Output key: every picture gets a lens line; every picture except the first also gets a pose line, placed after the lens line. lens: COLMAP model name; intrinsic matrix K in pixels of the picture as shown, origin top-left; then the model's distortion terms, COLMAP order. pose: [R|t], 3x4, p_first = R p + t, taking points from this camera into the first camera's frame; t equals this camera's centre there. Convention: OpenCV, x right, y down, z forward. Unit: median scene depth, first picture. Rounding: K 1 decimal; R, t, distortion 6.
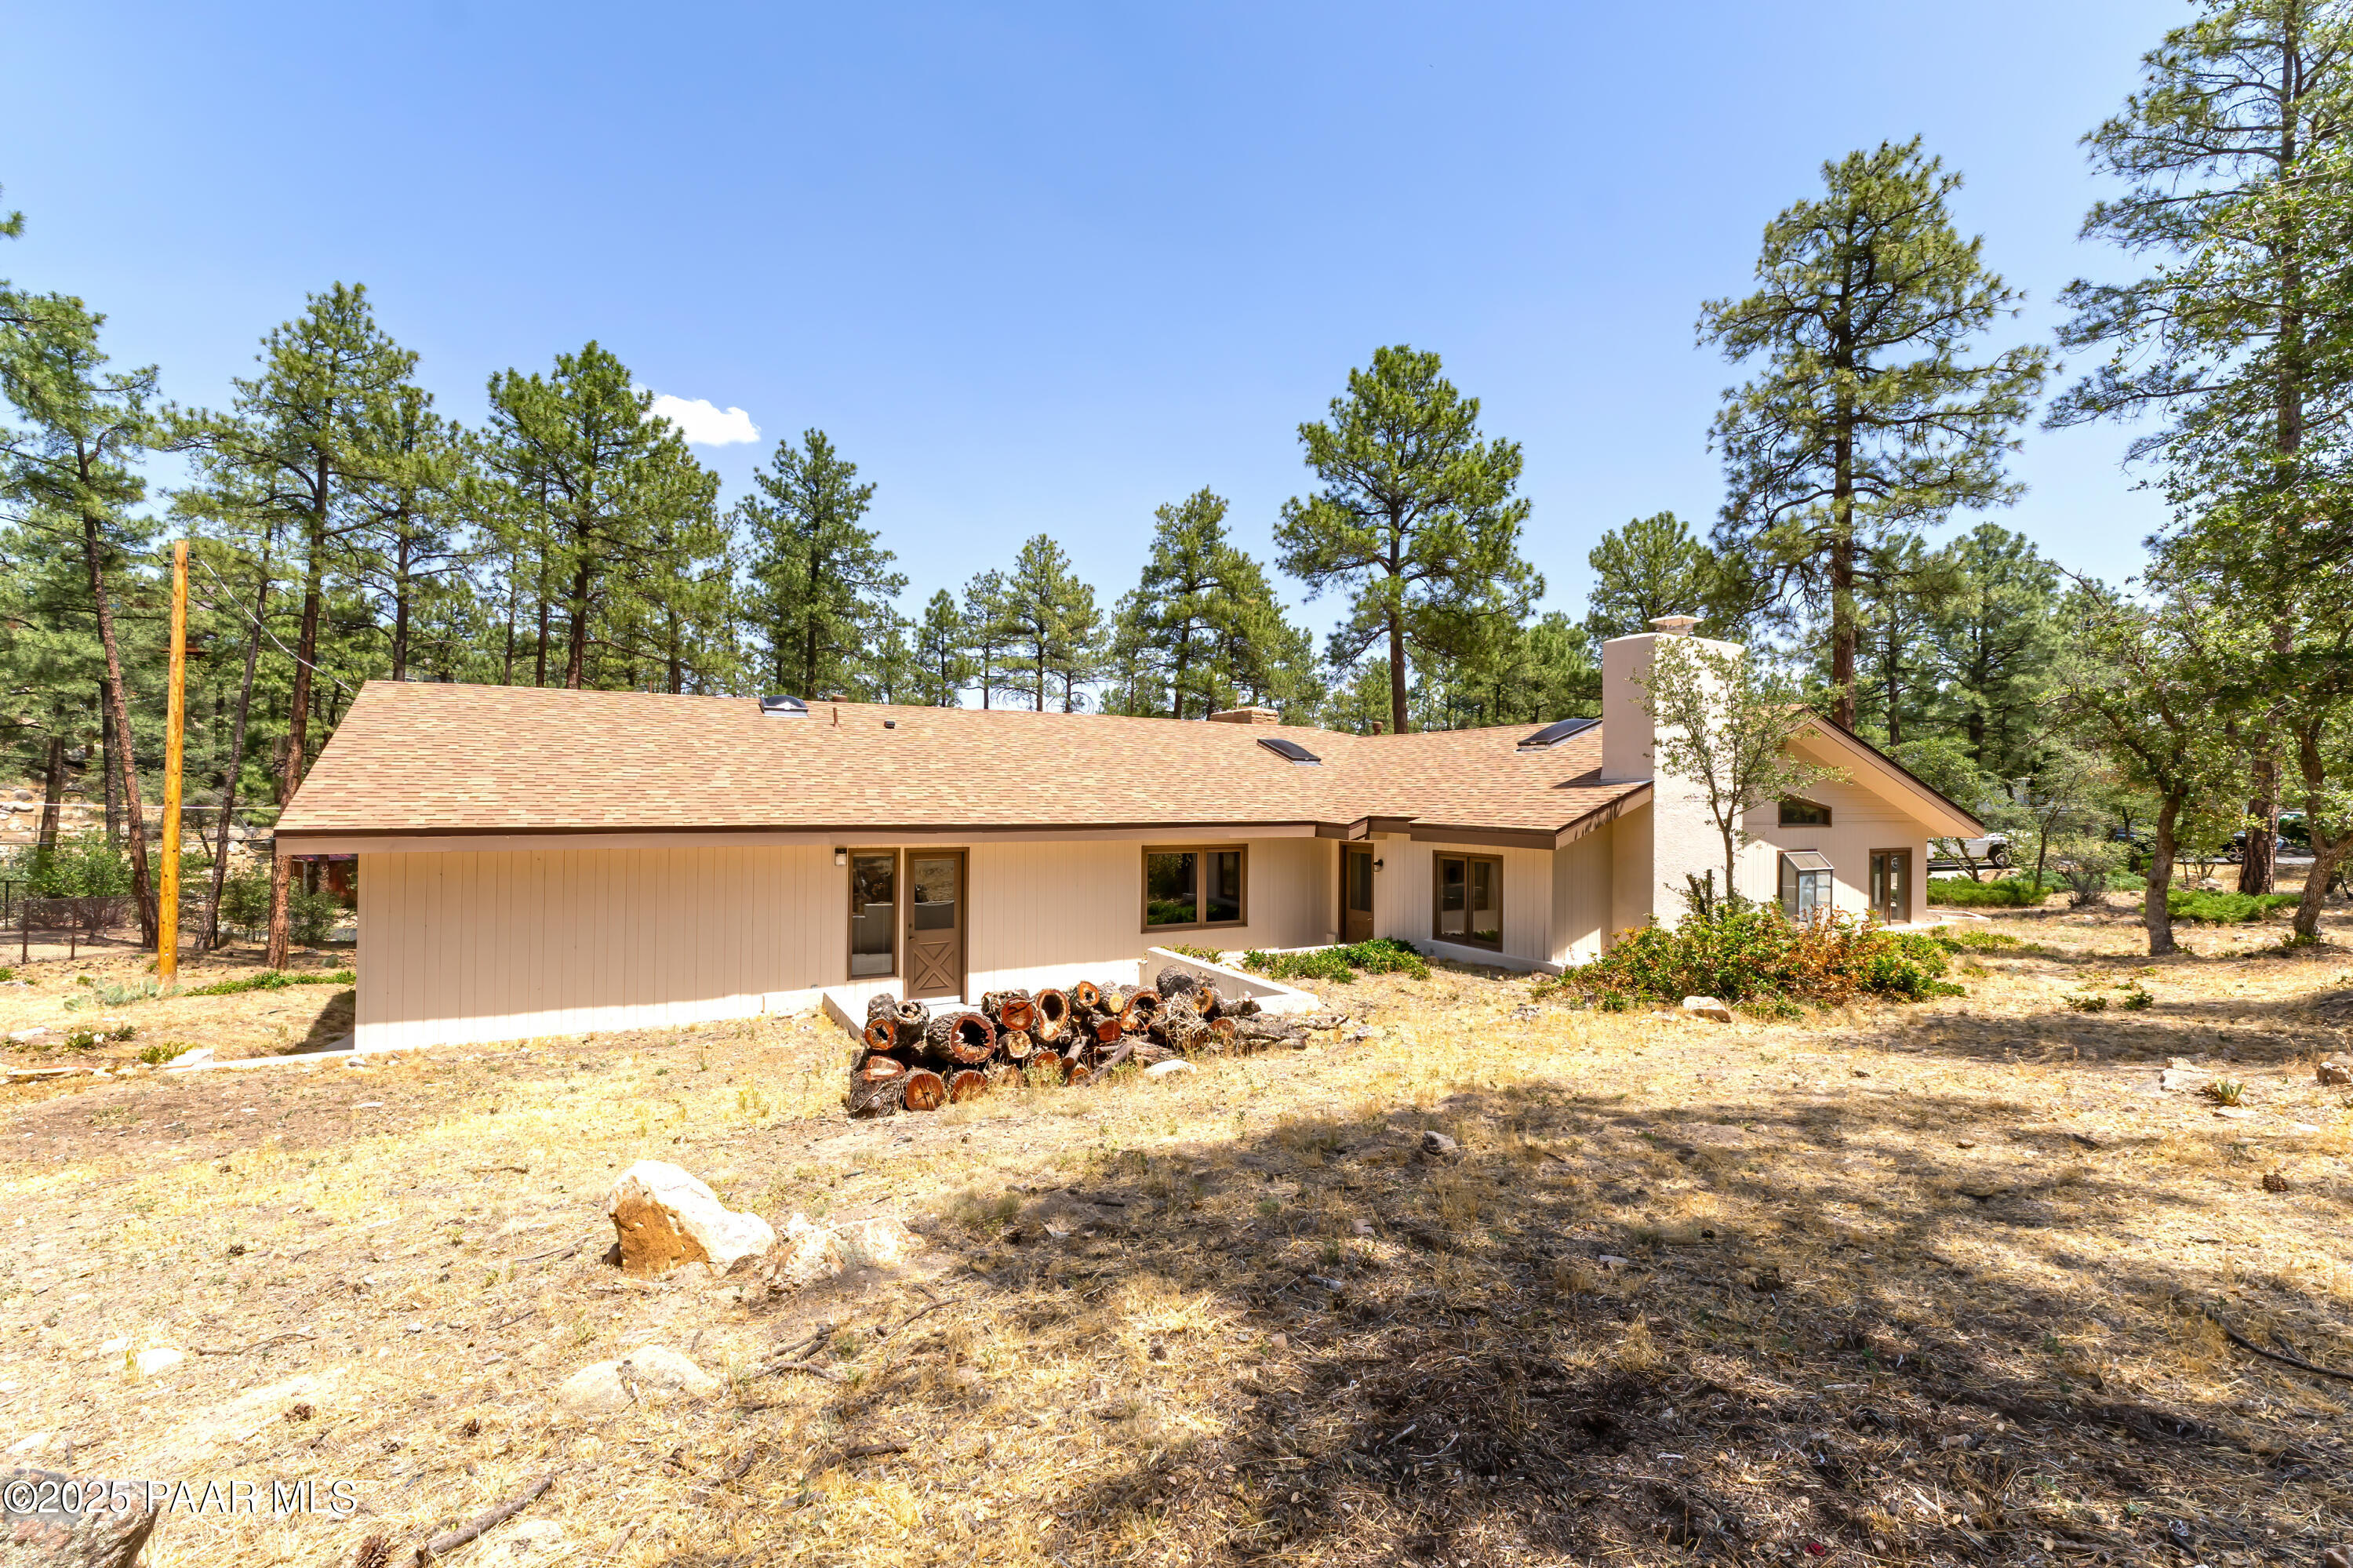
lens RADIAL K [[998.3, 0, 1176.5], [0, 998.3, 784.0], [0, 0, 1]] dist [0.000484, -0.000066]
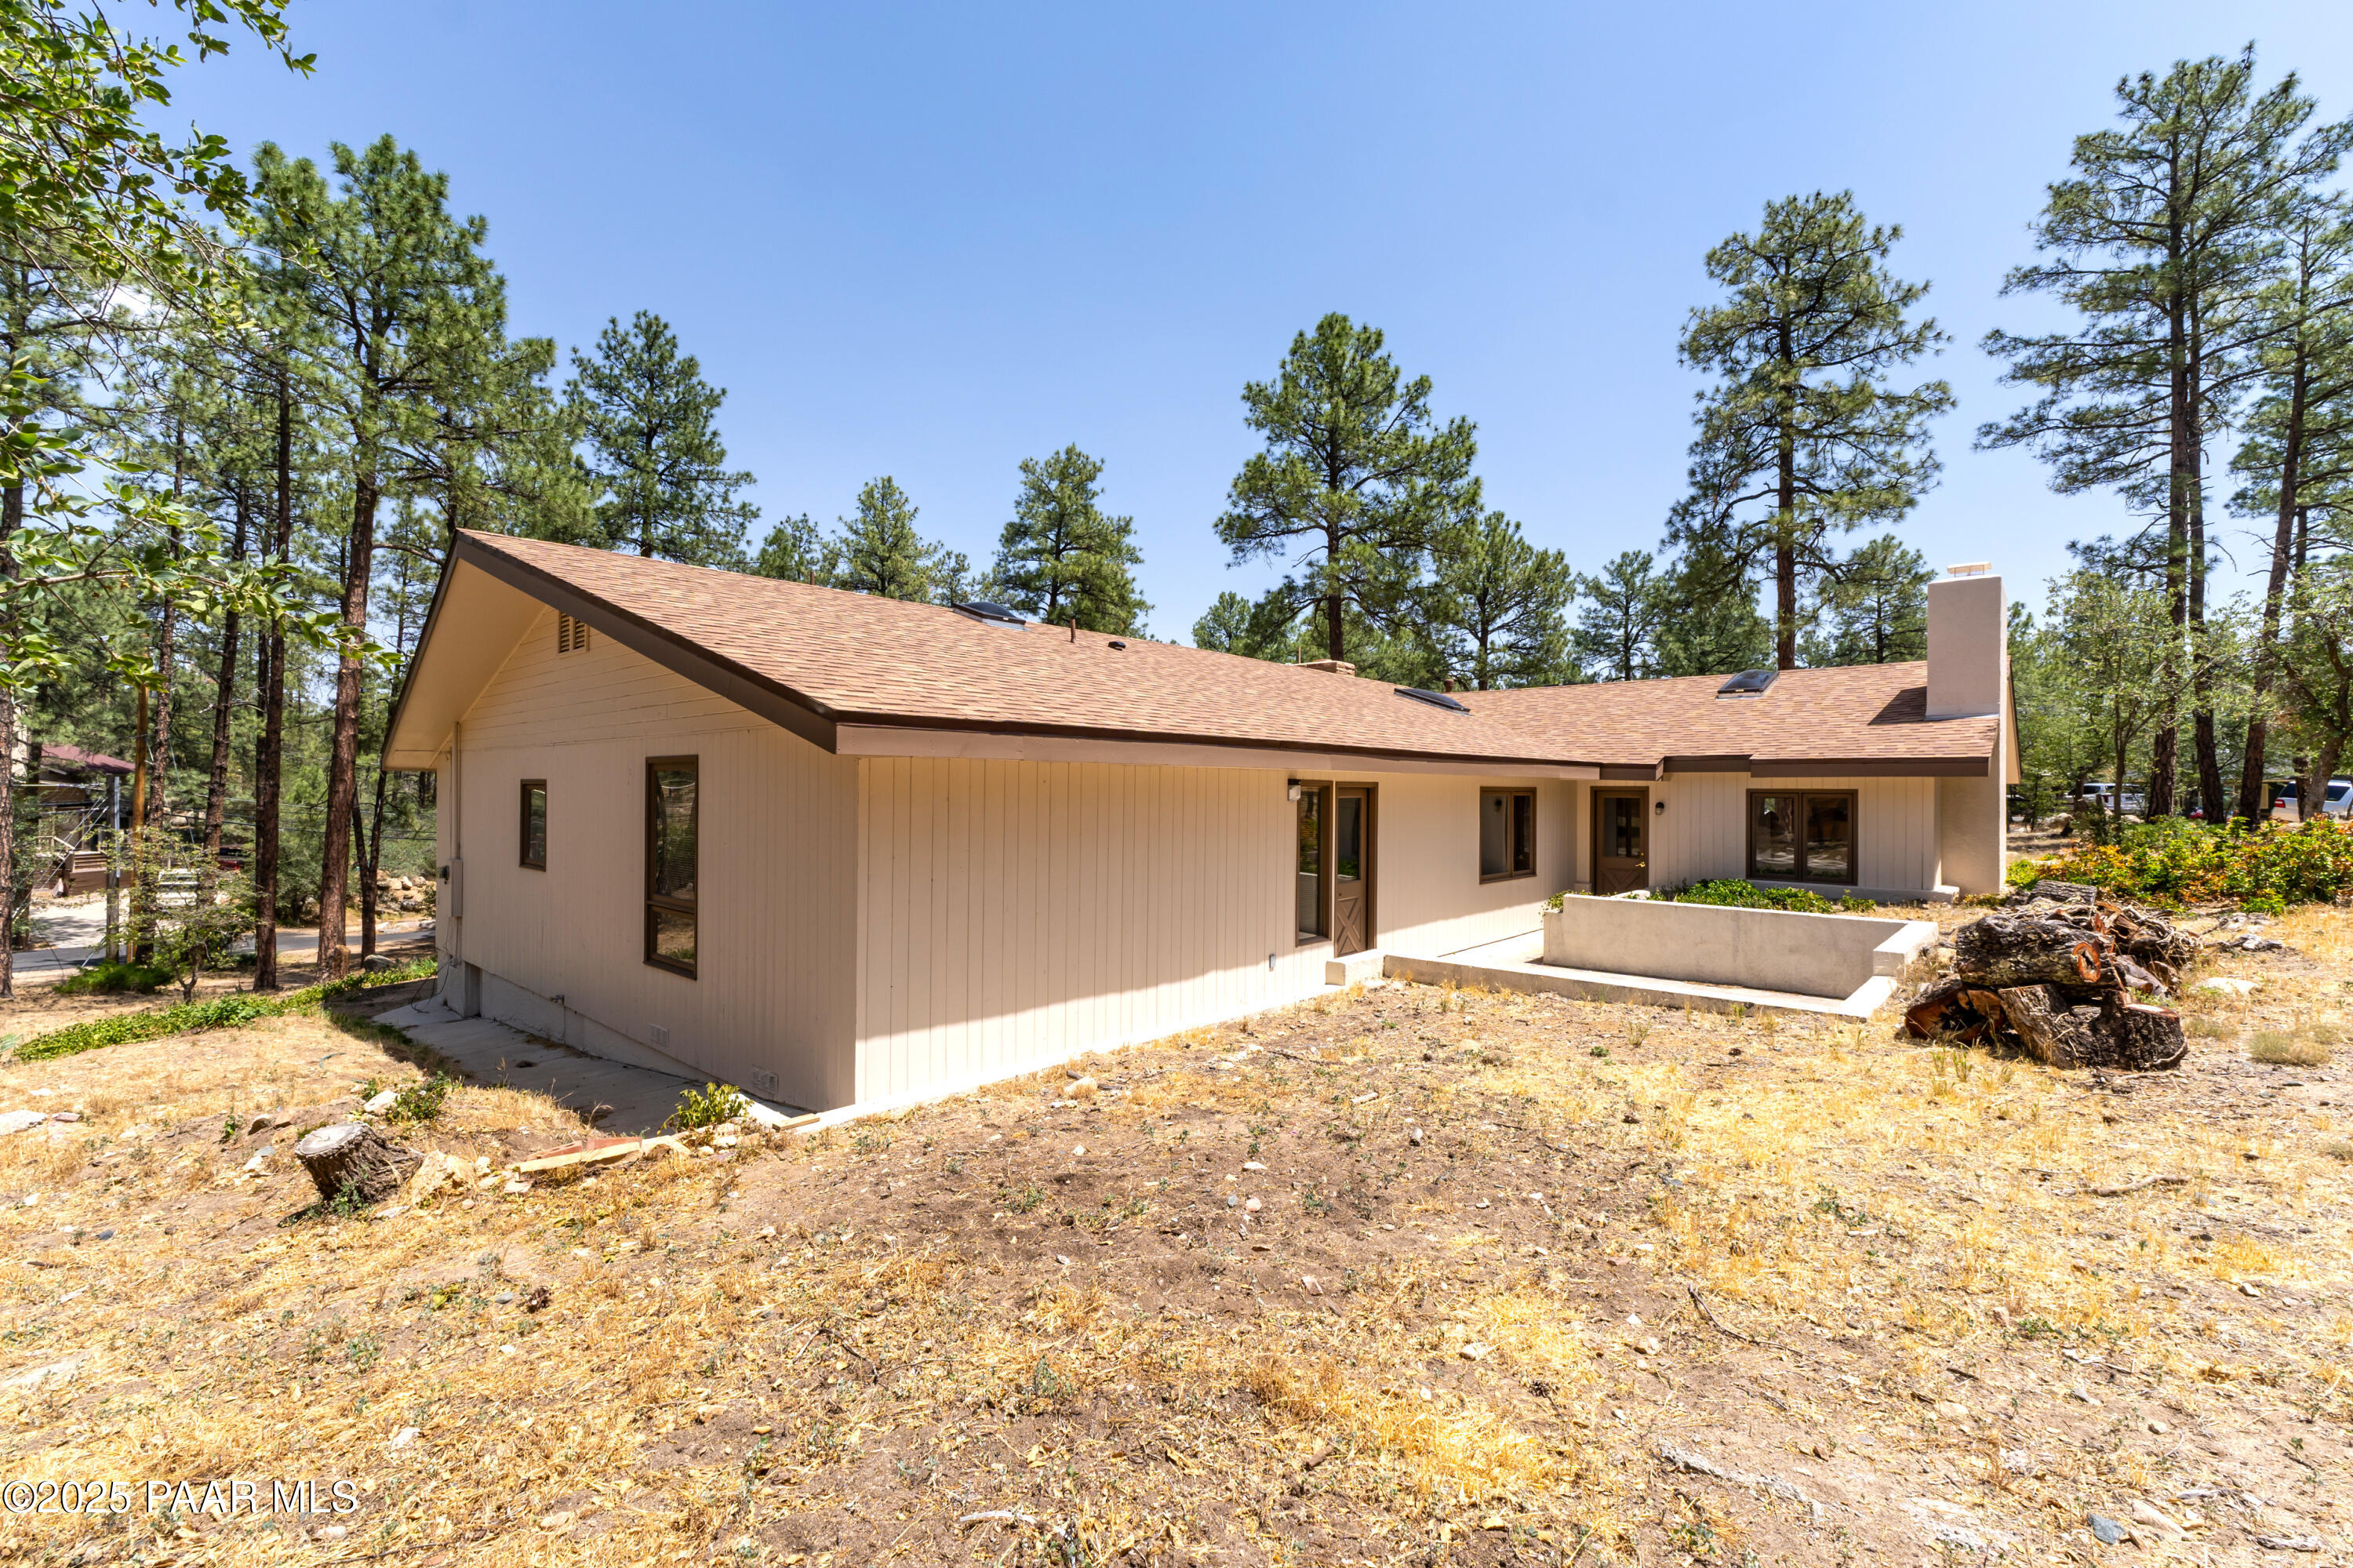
lens RADIAL K [[998.3, 0, 1176.5], [0, 998.3, 784.0], [0, 0, 1]] dist [0.000484, -0.000066]
pose [[0.942327, -0.001775, 0.334688, -0.353043], [0.000172, 0.999988, 0.004819, 0.033216], [-0.334692, -0.004483, 0.942317, 0.148675]]
